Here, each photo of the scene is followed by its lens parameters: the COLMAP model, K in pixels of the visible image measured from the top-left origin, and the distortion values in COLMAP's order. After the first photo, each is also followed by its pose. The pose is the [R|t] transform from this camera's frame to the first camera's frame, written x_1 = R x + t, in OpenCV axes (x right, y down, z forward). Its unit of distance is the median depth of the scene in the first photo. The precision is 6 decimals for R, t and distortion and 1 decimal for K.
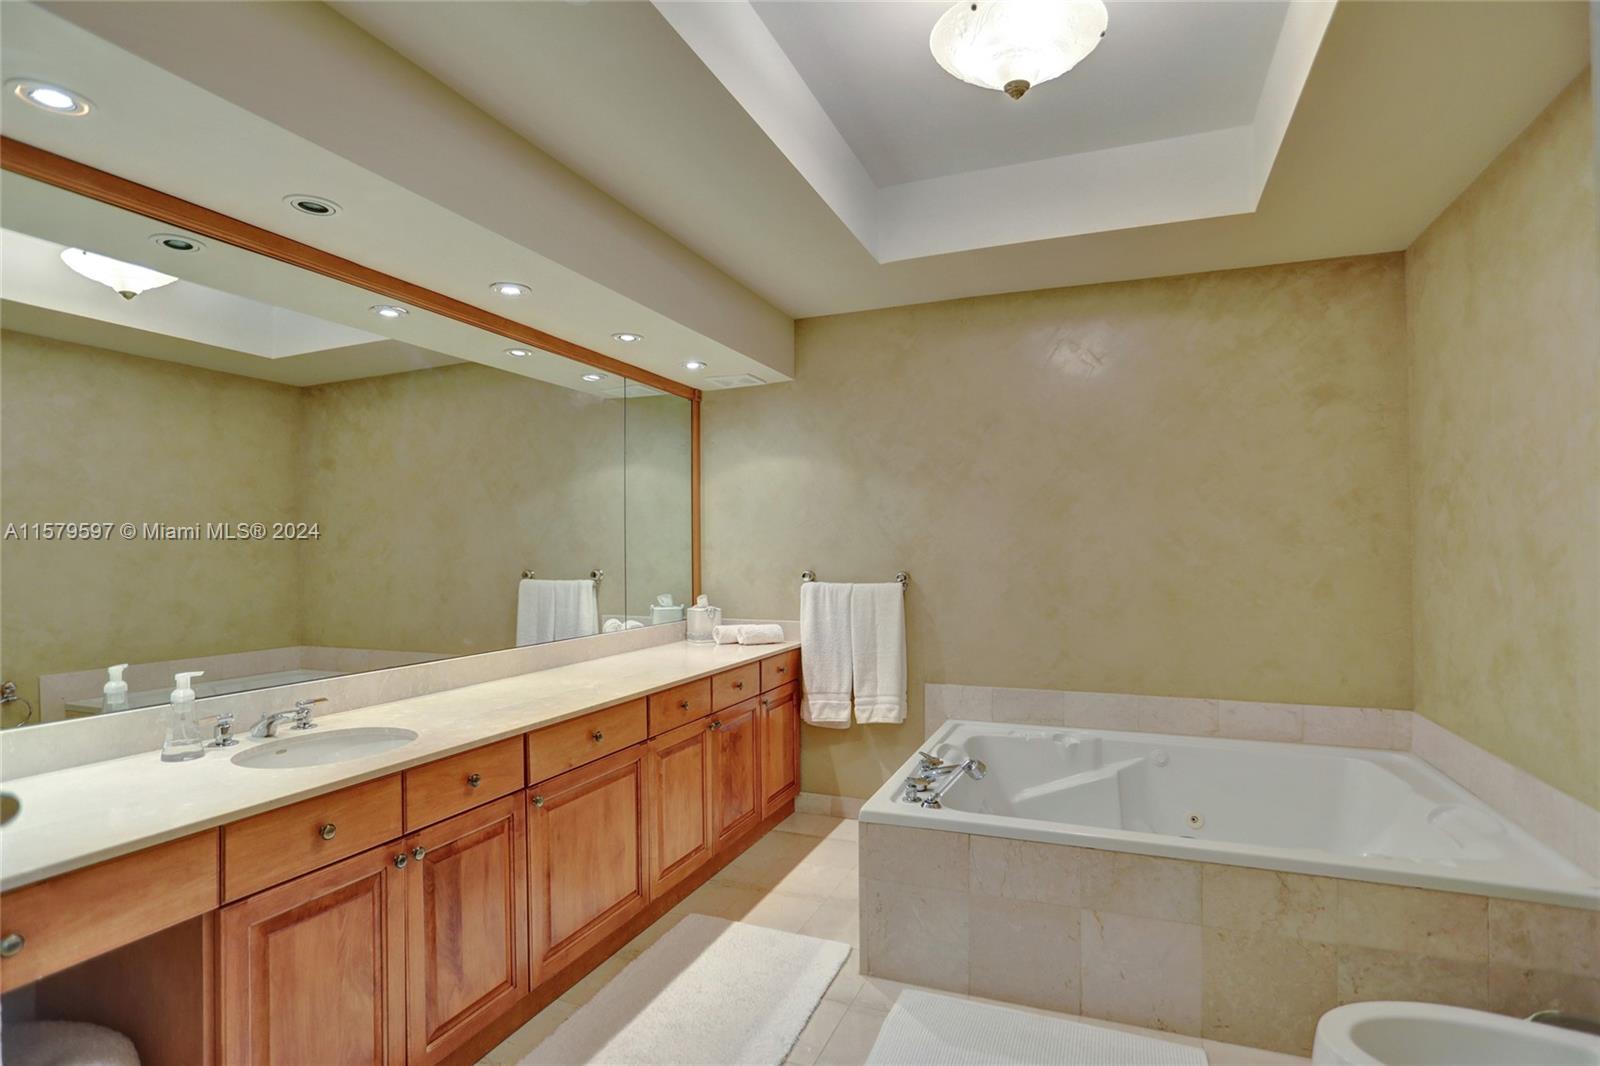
lens RADIAL K [[790.8, 0, 795.8], [0, 790.8, 540.2], [0, 0, 1]] dist [-0.076838, 0.035354]
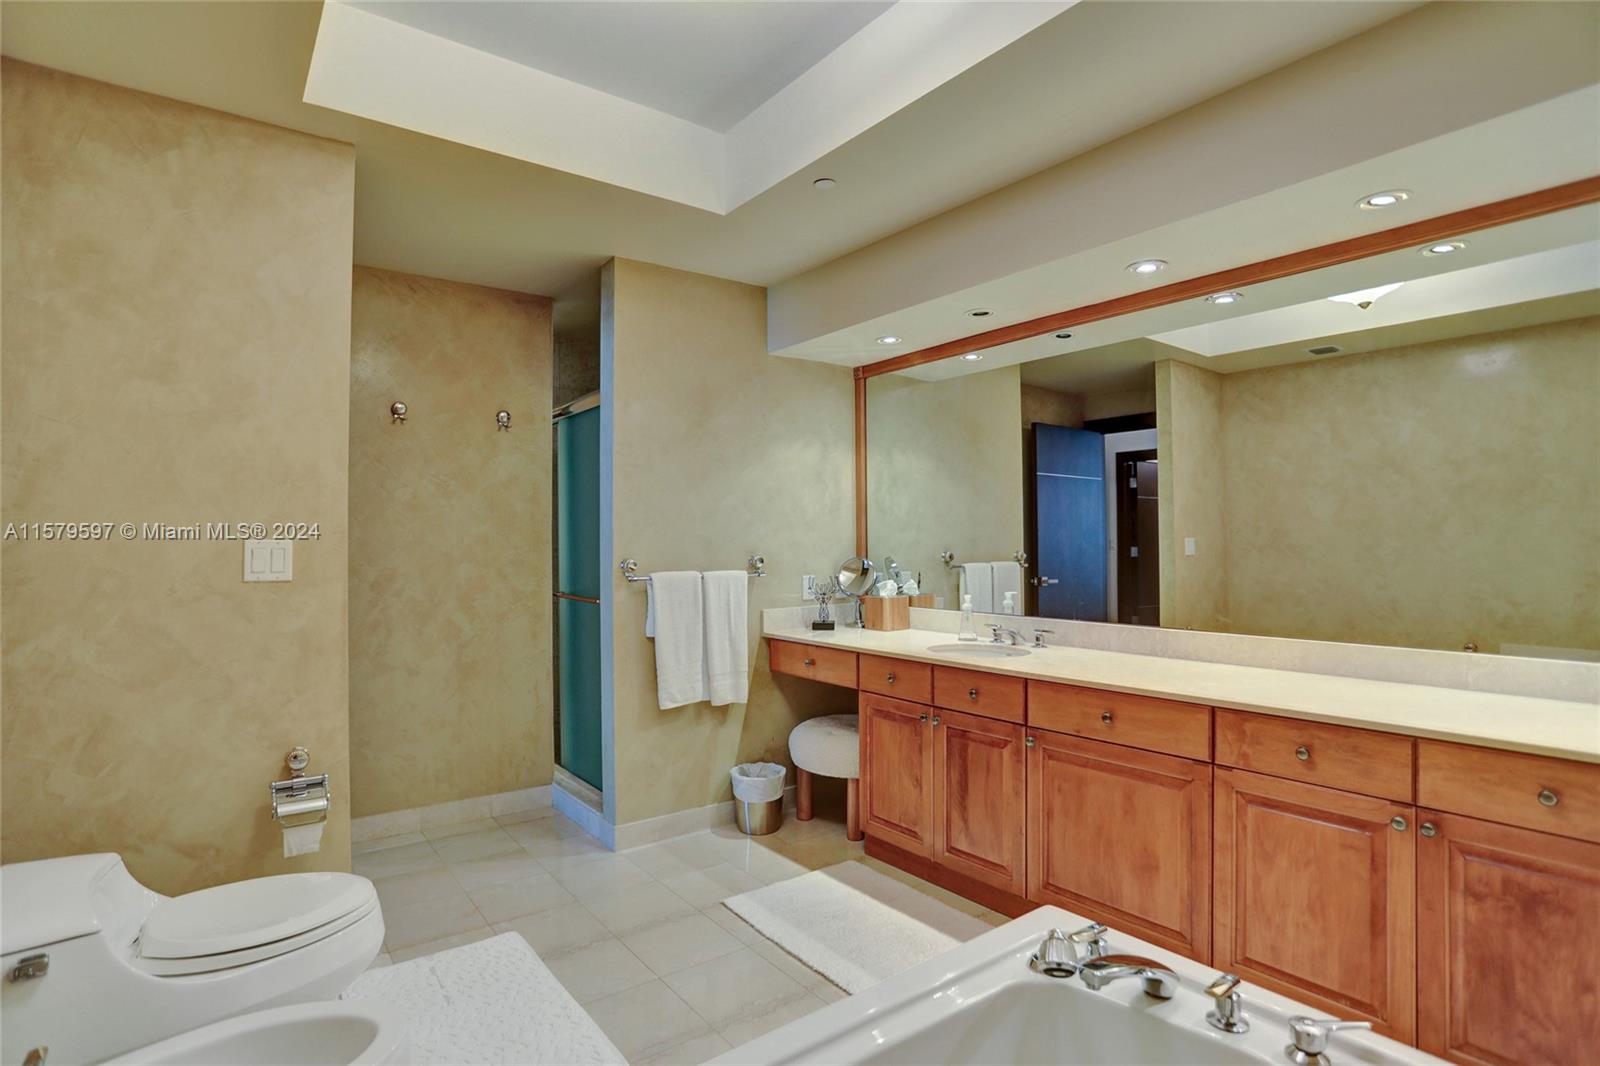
lens RADIAL K [[790.8, 0, 795.8], [0, 790.8, 540.2], [0, 0, 1]] dist [-0.076838, 0.035354]
pose [[-0.504855, 0.004556, -0.863192, 0.916093], [0.018072, 0.999823, -0.005292, 0.037989], [0.863015, -0.018271, -0.504848, 1.387900]]
